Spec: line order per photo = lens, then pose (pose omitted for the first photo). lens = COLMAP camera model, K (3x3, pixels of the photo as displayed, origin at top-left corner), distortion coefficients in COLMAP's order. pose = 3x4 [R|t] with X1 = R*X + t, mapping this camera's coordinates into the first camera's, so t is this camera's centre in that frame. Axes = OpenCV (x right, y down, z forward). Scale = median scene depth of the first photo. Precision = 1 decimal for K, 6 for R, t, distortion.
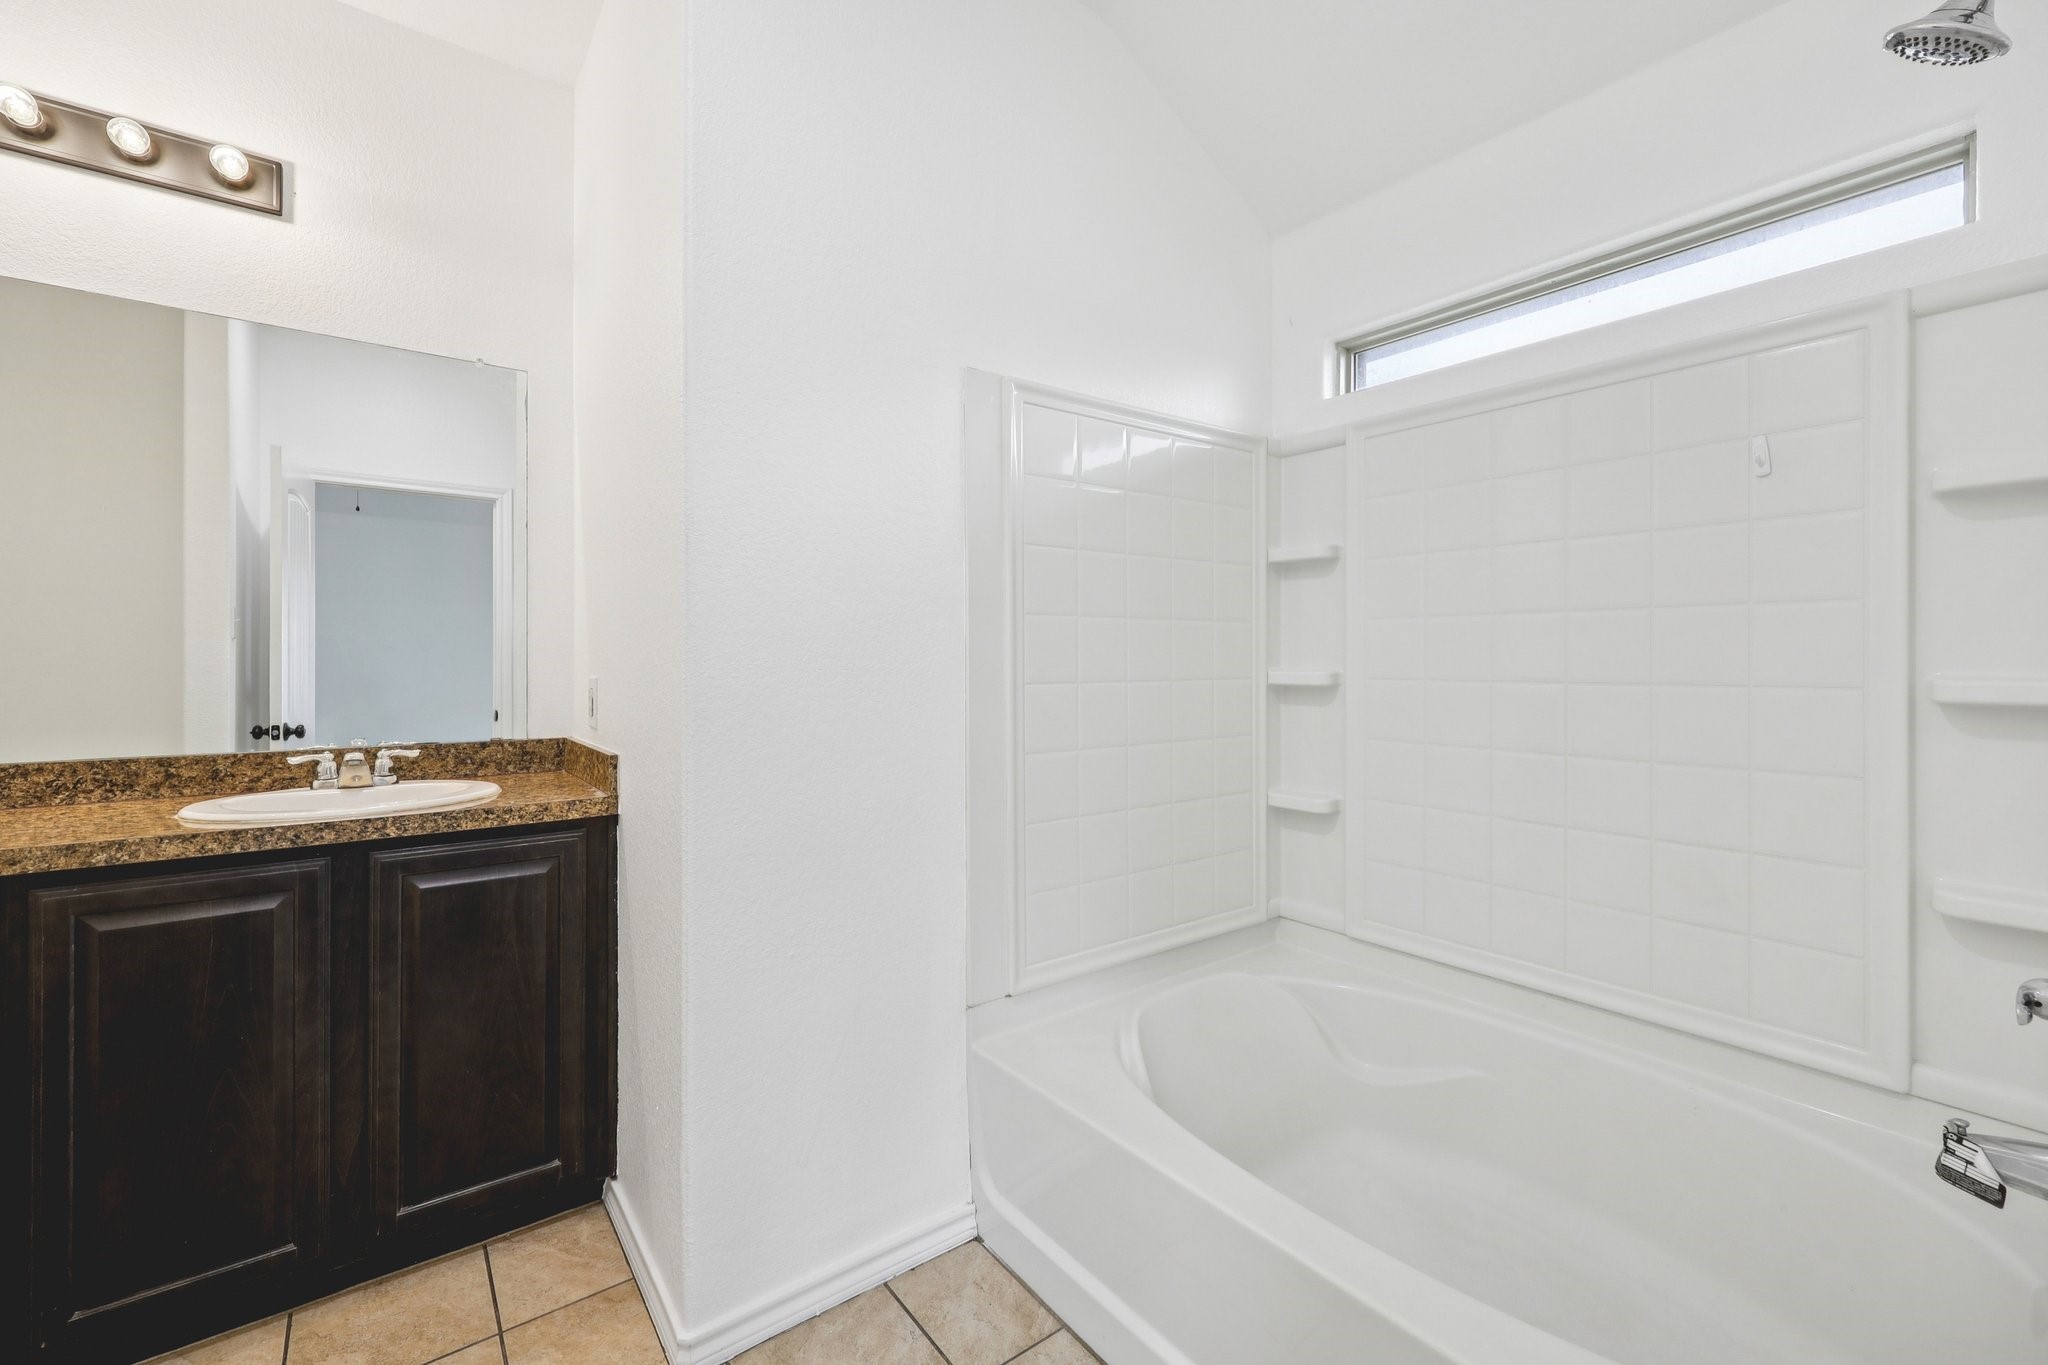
lens RADIAL K [[842.1, 0, 1018.0], [0, 842.1, 656.8], [0, 0, 1]] dist [0.002960, 0.000398]
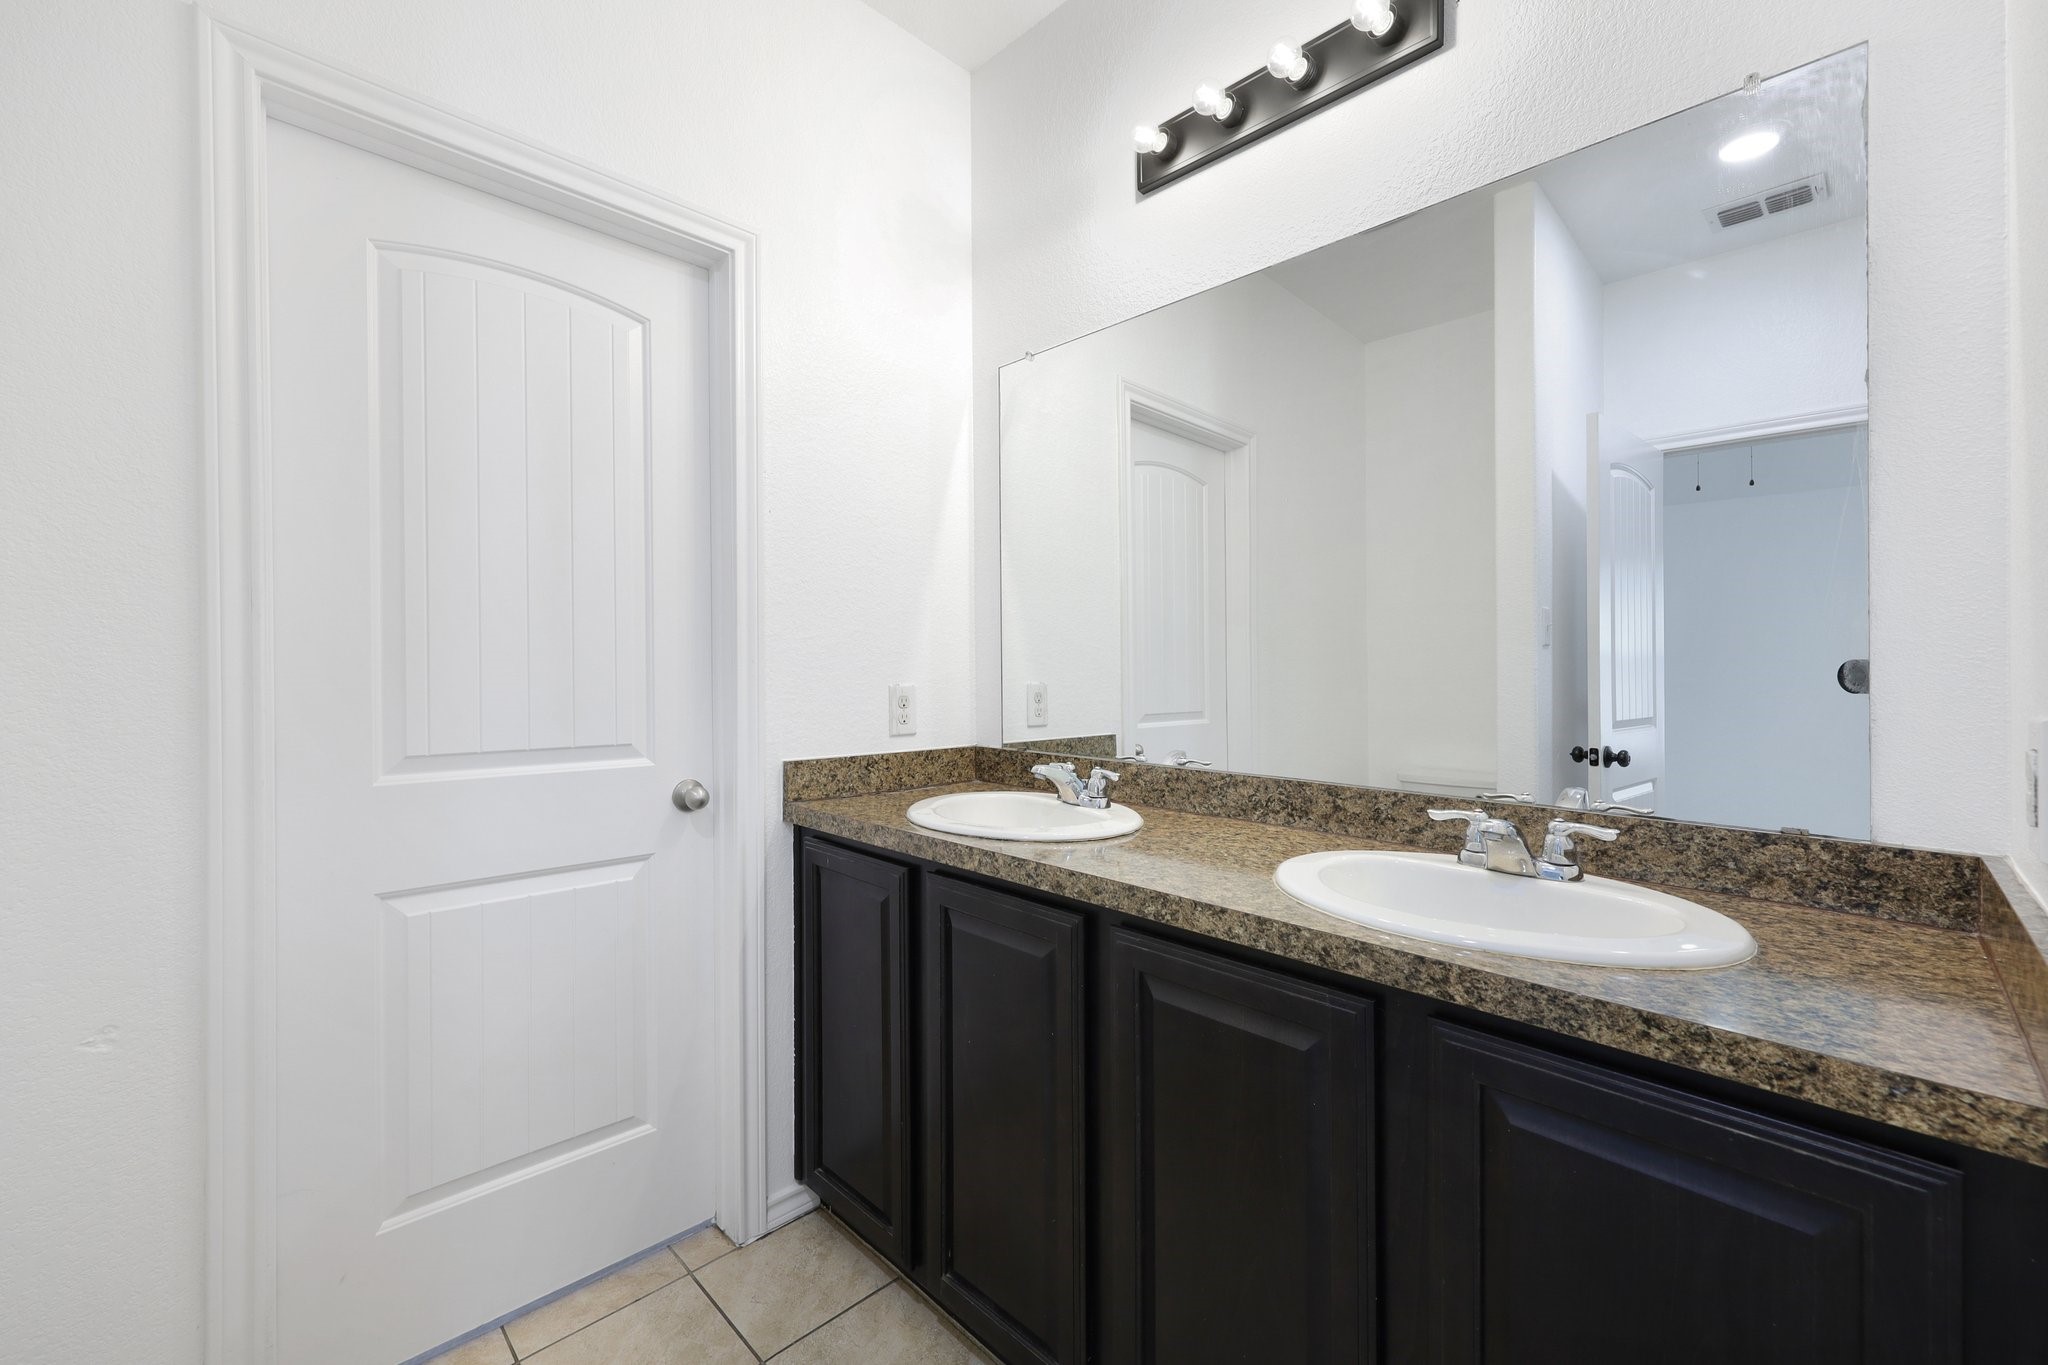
lens RADIAL K [[835.3, 0, 1011.2], [0, 835.3, 675.1], [0, 0, 1]] dist [-0.000048, 0.000235]
pose [[0.122076, 0.007788, -0.992490, -0.223380], [-0.000153, 0.999969, 0.007828, 0.003812], [0.992521, -0.000804, 0.122074, 0.566115]]
